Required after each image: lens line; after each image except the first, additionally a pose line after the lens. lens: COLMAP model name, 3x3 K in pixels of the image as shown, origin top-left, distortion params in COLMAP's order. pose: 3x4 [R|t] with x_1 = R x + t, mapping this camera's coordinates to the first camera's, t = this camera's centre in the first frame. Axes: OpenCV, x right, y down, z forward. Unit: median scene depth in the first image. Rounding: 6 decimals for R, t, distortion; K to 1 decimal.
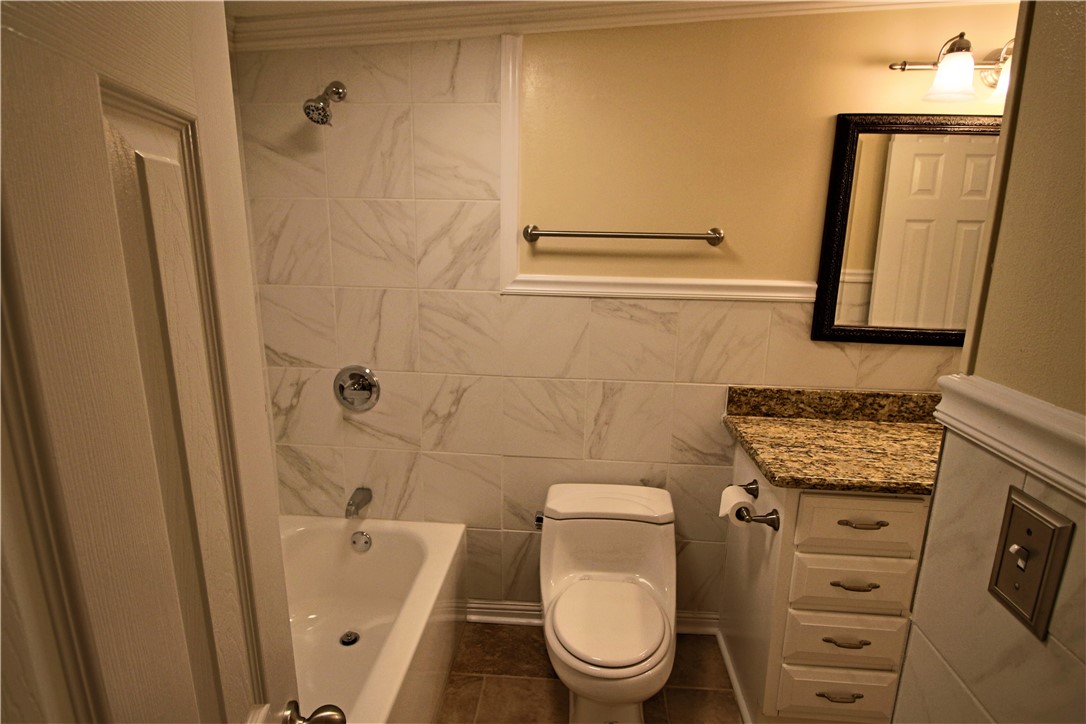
lens RADIAL K [[561.6, 0, 541.7], [0, 561.6, 351.0], [0, 0, 1]] dist [-0.001142, -0.000494]
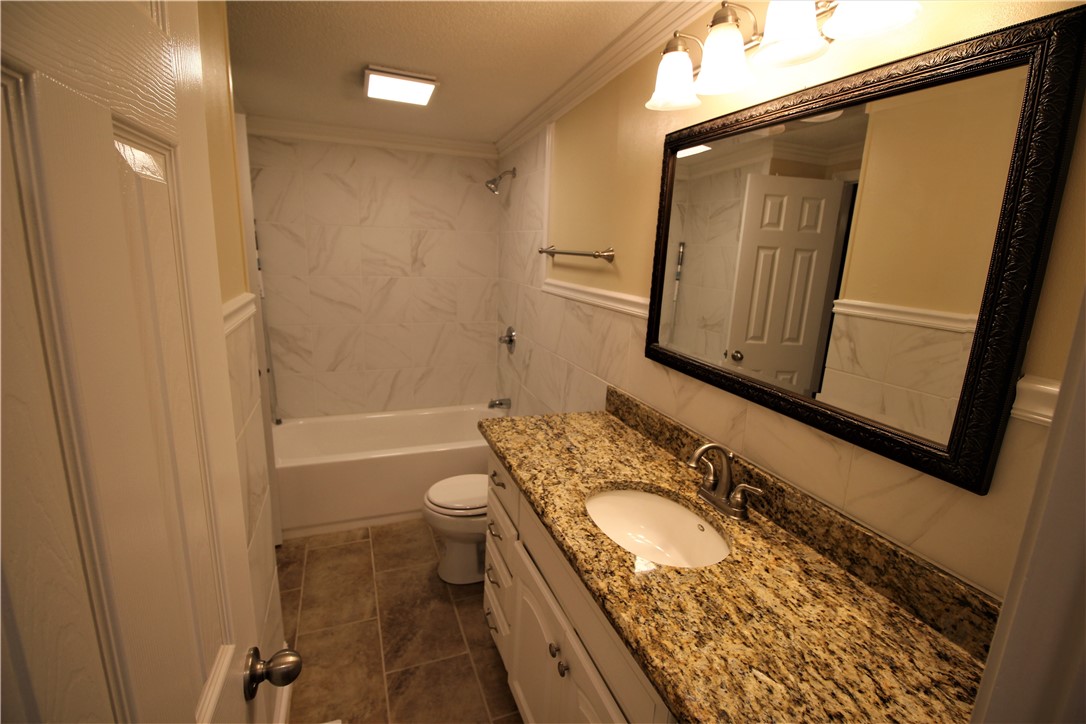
lens RADIAL K [[504.2, 0, 537.4], [0, 504.2, 355.8], [0, 0, 1]] dist [-0.000391, -0.013823]
pose [[0.418957, 0.190146, -0.887874, 1.220497], [-0.214917, 0.970809, 0.106495, -0.076714], [0.882205, 0.146203, 0.447592, 0.417412]]
